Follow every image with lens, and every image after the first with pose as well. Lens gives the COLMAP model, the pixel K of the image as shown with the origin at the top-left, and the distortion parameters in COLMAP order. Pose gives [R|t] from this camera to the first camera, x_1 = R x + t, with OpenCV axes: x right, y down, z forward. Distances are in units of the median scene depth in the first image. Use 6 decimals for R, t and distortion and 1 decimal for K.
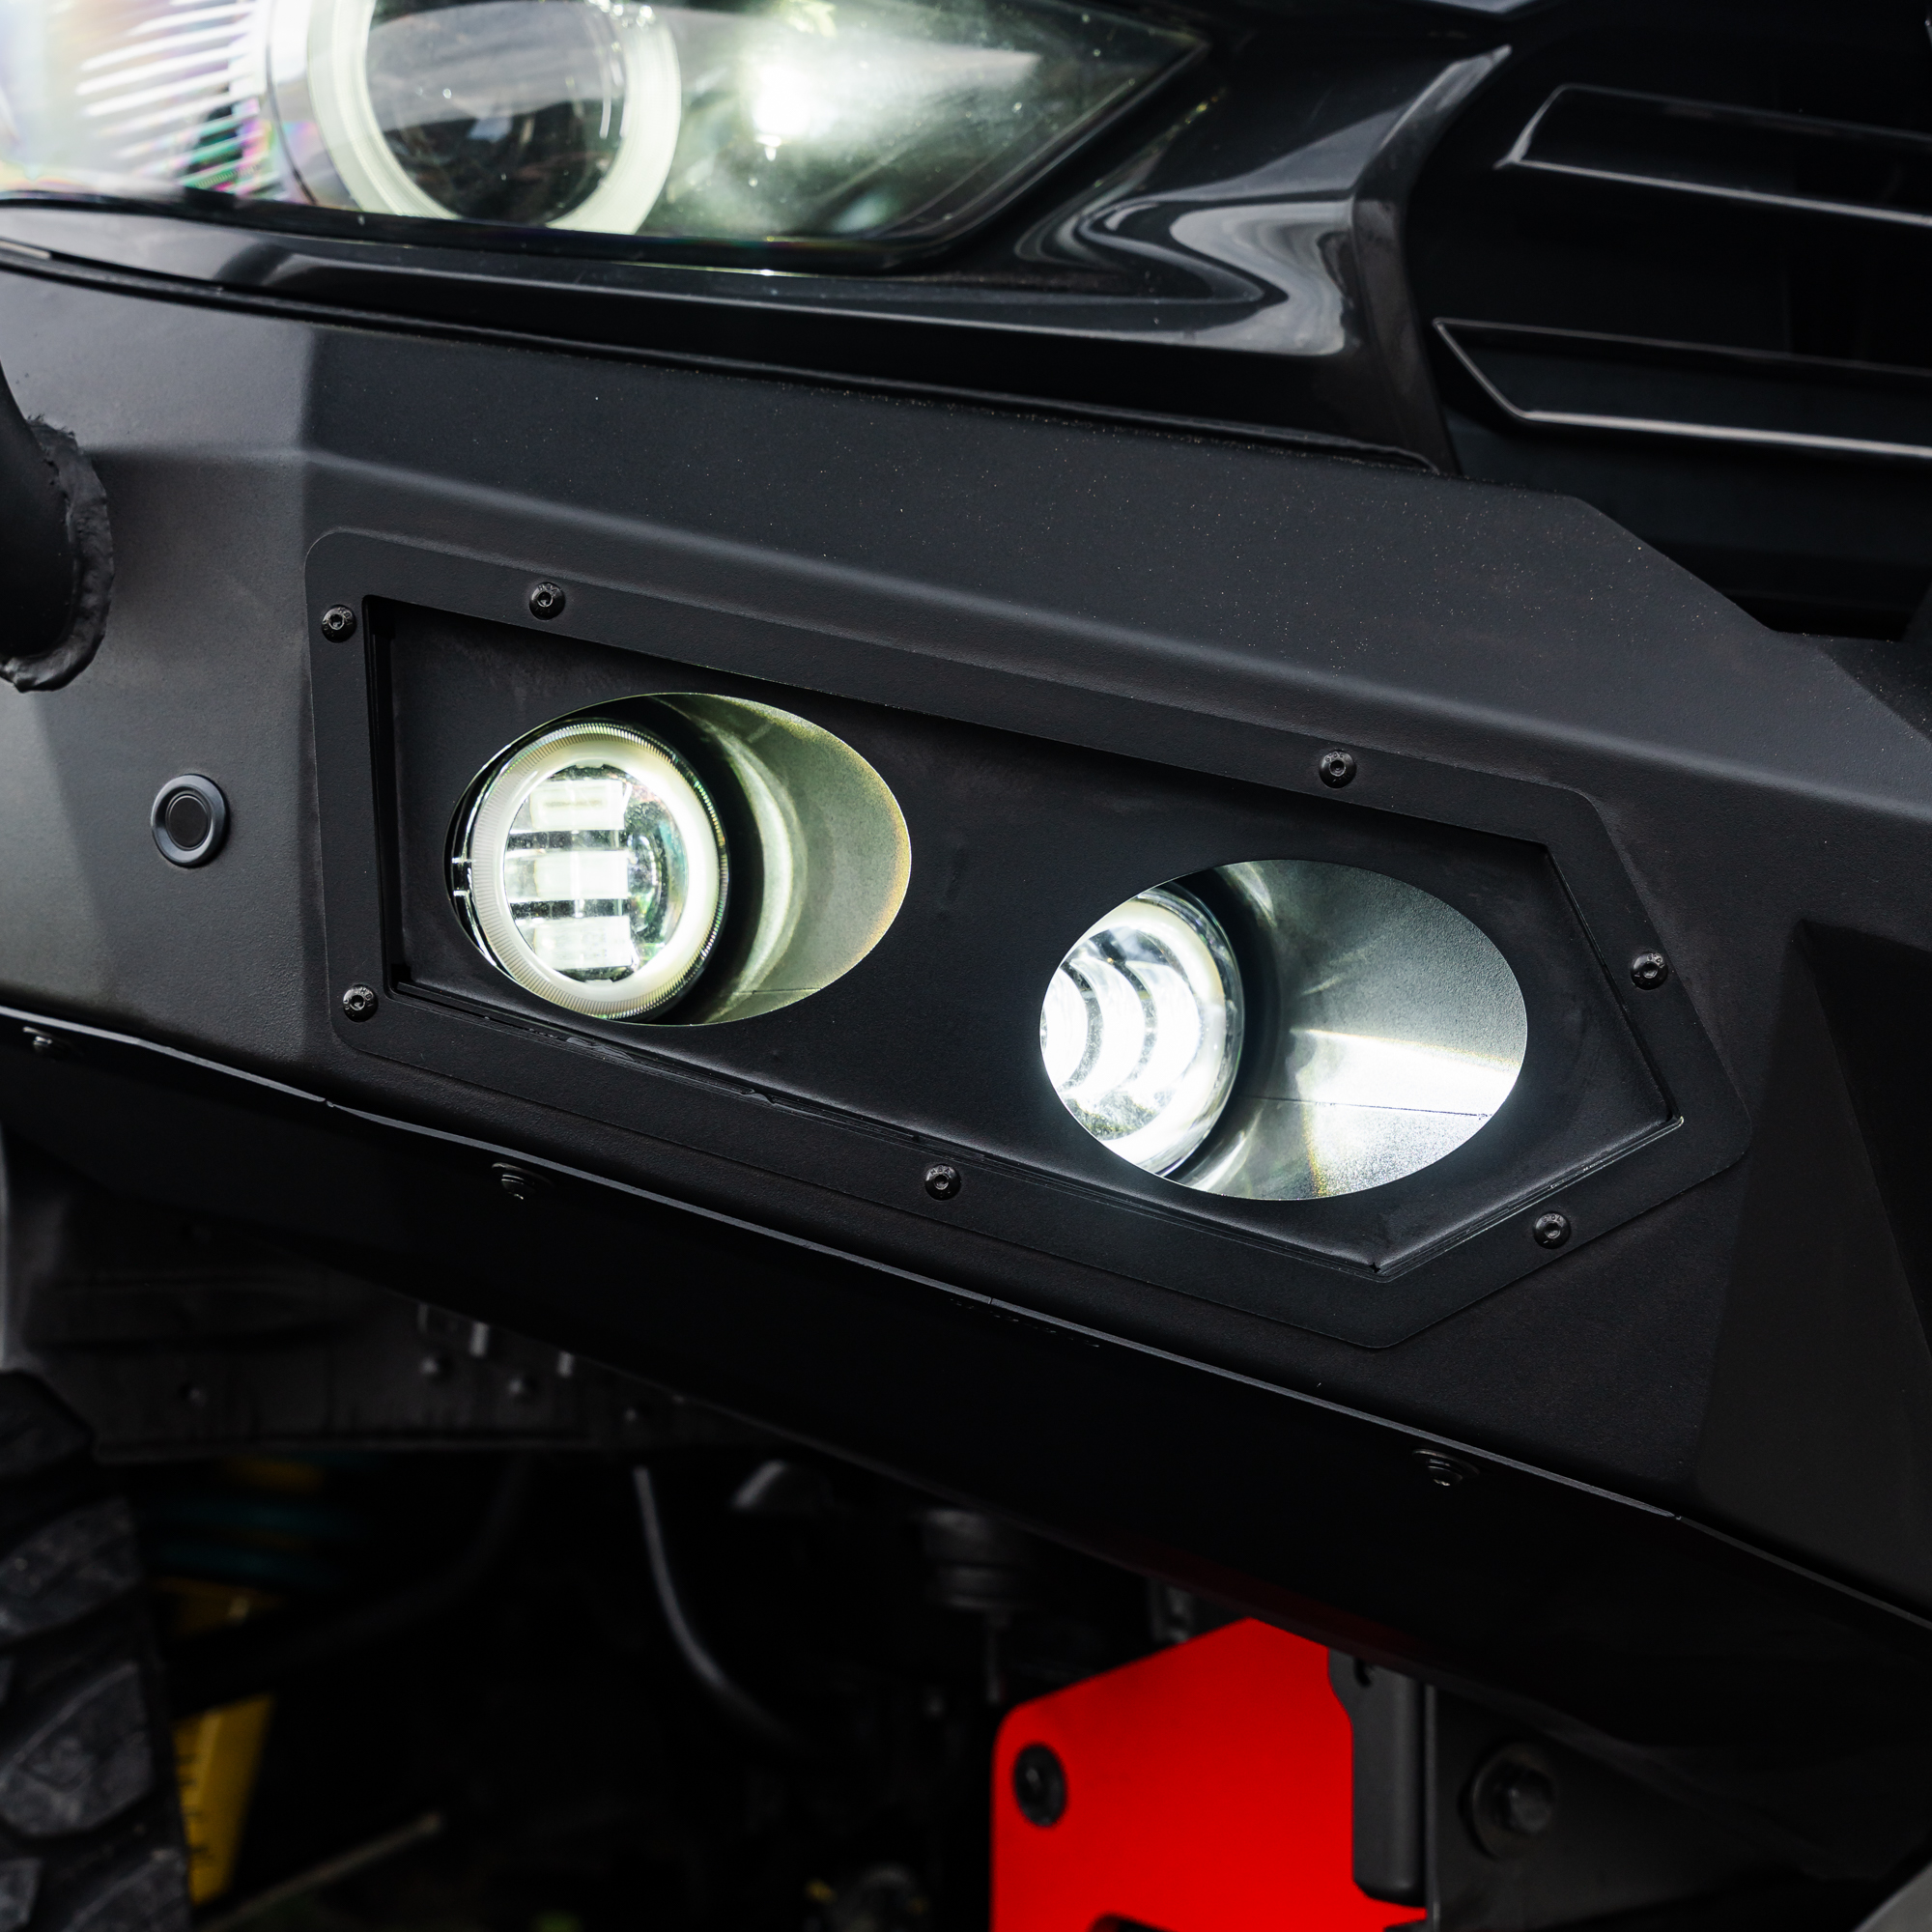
lens RADIAL K [[3641.2, 0, 953.4], [0, 3641.2, 969.8], [0, 0, 1]] dist [-0.009684, 0.000000]
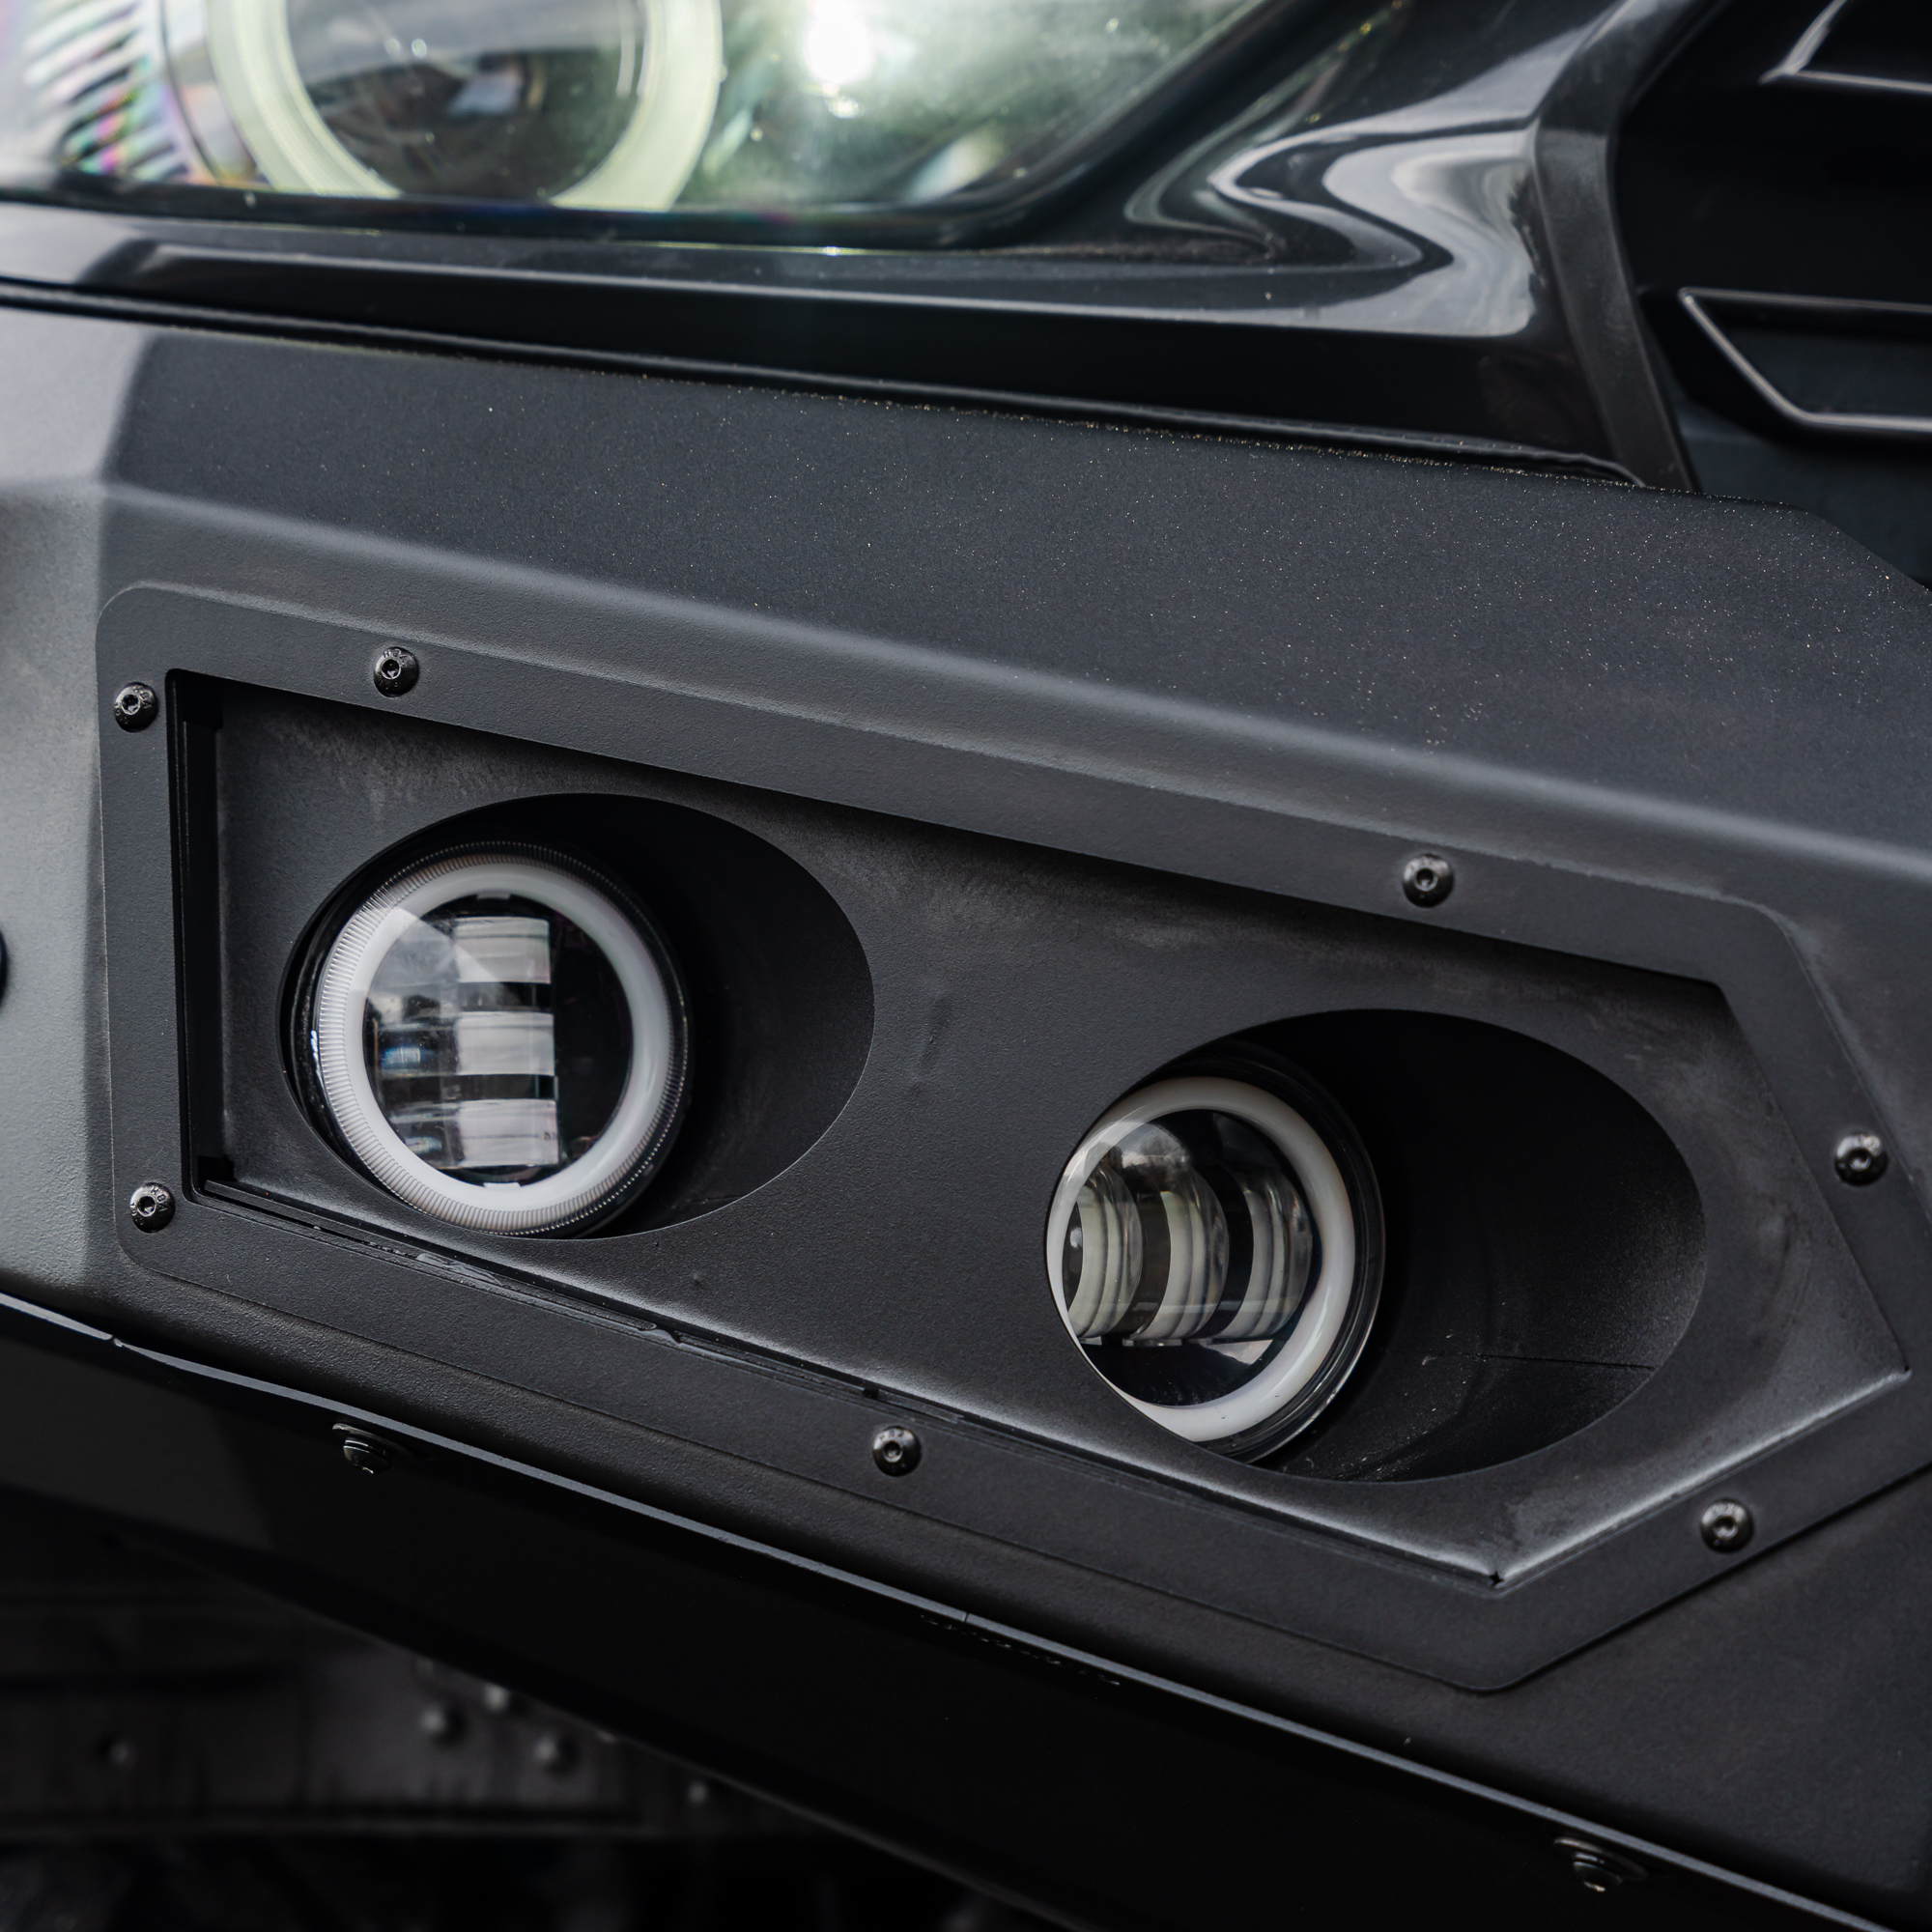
lens RADIAL K [[4643.8, 0, 973.4], [0, 4643.8, 958.1], [0, 0, 1]] dist [0.035981, 0.000000]
pose [[0.988209, -0.006196, -0.152987, 0.150801], [-0.004624, 0.997518, -0.070267, 0.024313], [0.153043, 0.070146, 0.985727, 0.074866]]
